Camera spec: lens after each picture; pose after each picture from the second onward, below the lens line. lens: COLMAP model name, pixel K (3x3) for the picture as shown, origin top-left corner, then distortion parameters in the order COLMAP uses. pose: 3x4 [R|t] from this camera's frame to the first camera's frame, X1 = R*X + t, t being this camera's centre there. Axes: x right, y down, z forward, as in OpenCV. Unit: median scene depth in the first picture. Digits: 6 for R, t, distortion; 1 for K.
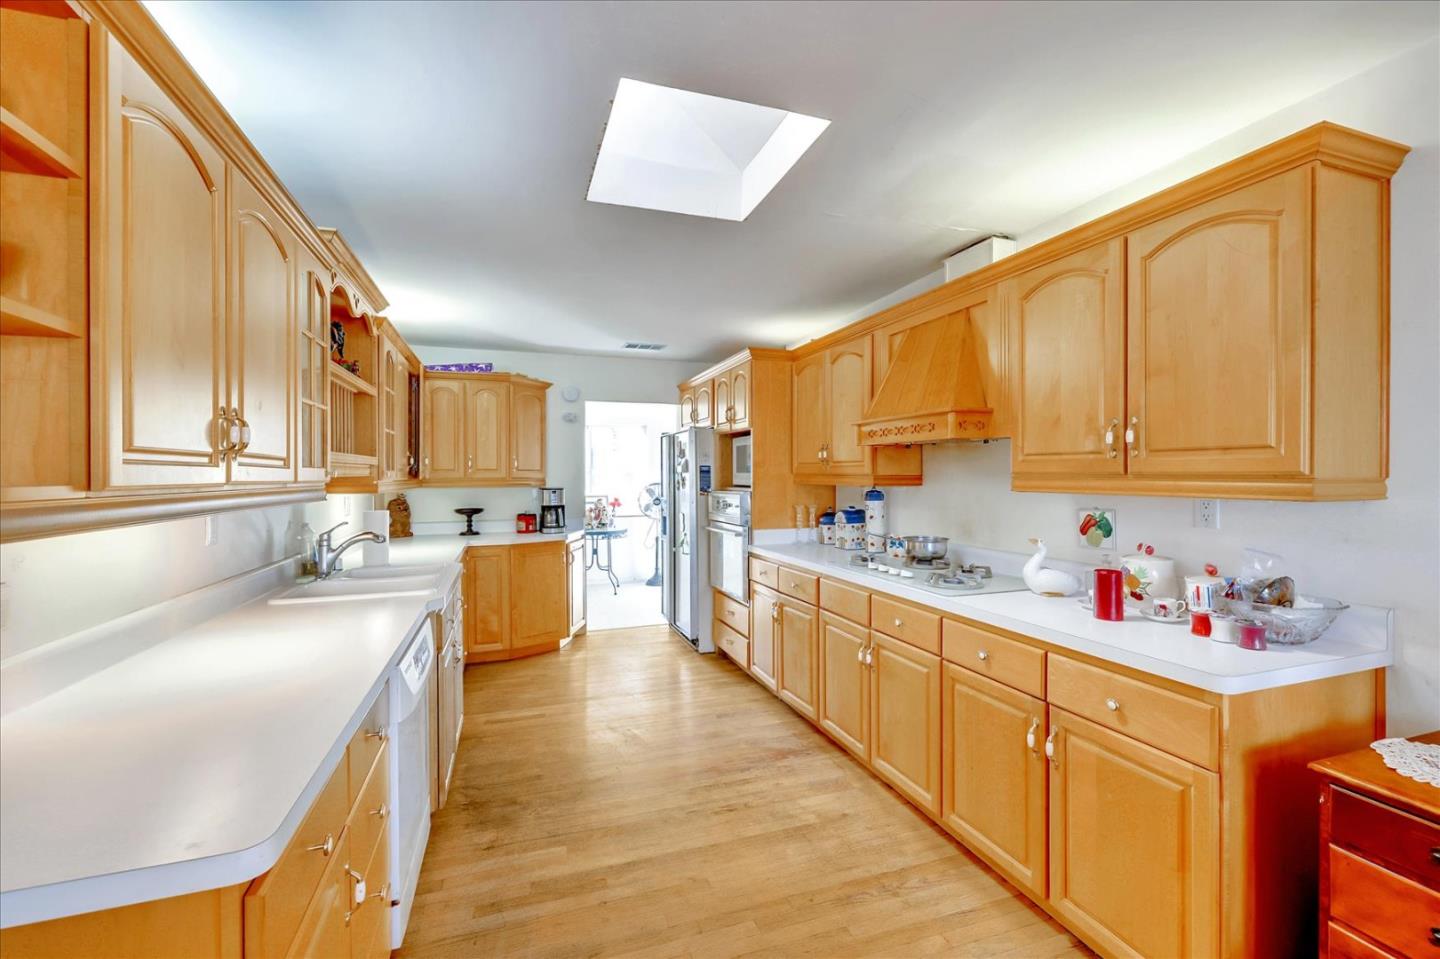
lens RADIAL K [[606.2, 0, 710.8], [0, 606.2, 476.7], [0, 0, 1]] dist [-0.004181, -0.000167]
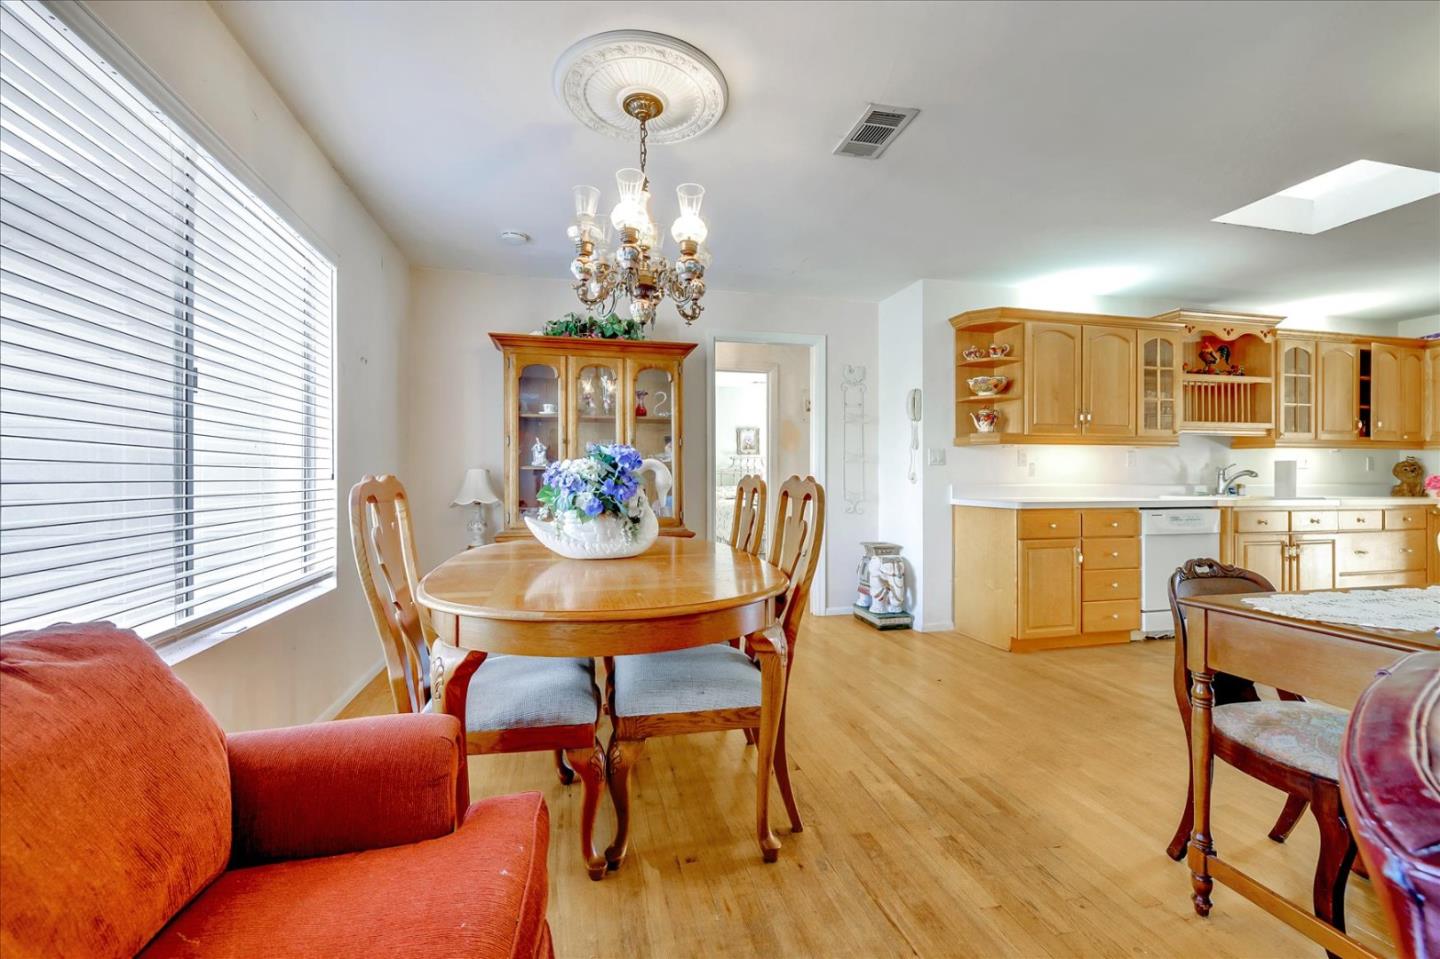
lens RADIAL K [[606.2, 0, 710.8], [0, 606.2, 476.7], [0, 0, 1]] dist [-0.004181, -0.000167]
pose [[-0.085967, 0.004227, -0.996289, 0.798556], [0.000022, 0.999991, 0.004240, 0.070438], [0.996298, 0.000343, -0.085966, -0.186313]]
